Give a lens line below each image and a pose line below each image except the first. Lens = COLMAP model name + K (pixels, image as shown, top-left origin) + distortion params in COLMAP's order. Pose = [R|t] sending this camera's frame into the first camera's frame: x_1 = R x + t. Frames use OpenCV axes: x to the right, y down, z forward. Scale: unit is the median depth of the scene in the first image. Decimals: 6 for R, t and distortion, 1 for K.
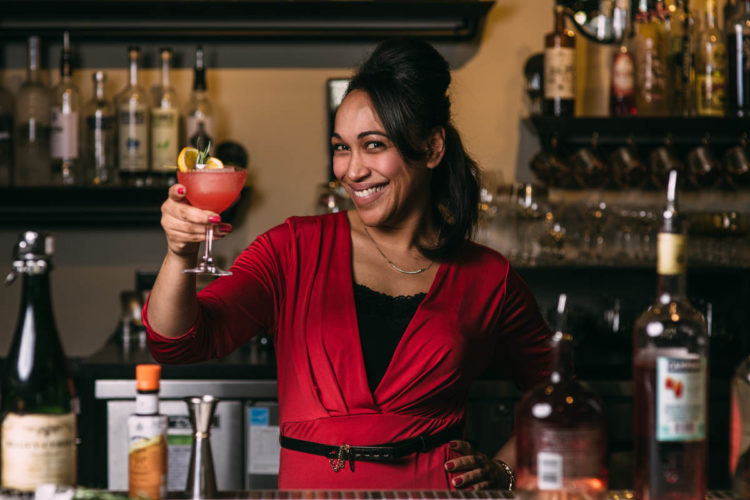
lens RADIAL K [[1815.7, 0, 375.0], [0, 1815.7, 250.0], [0, 0, 1]] dist [-0.006375, -0.209652]
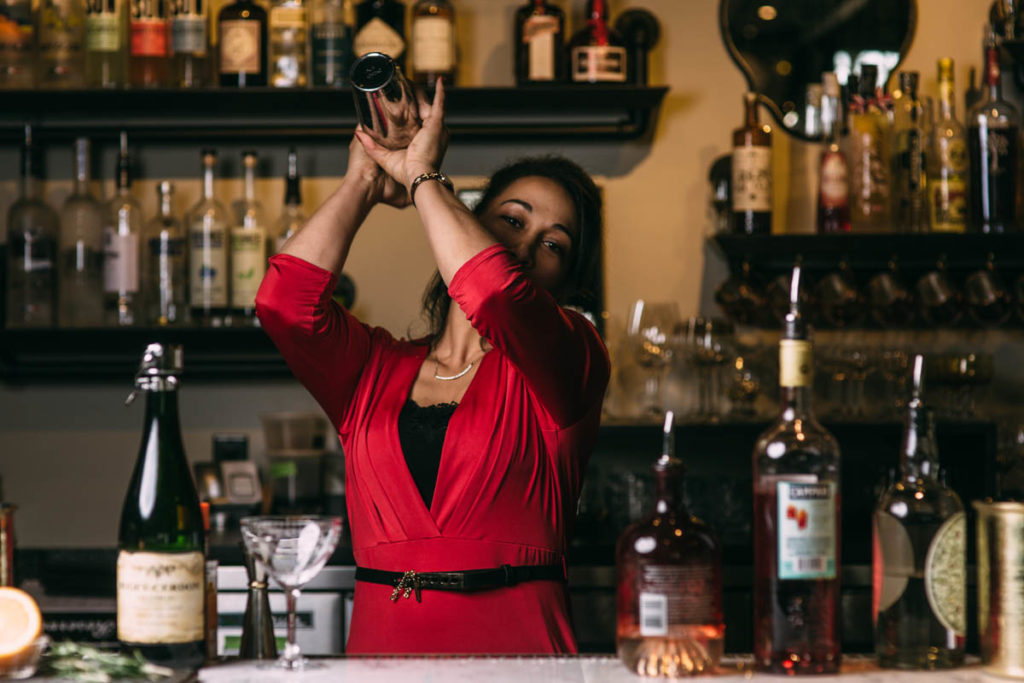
lens RADIAL K [[2587.2, 0, 512.0], [0, 2587.2, 341.5], [0, 0, 1]] dist [0.017641, -0.003308]
pose [[0.999488, -0.006719, -0.031267, 0.033010], [0.005276, 0.998927, -0.046017, 0.023339], [0.031542, 0.045829, 0.998451, -0.113183]]
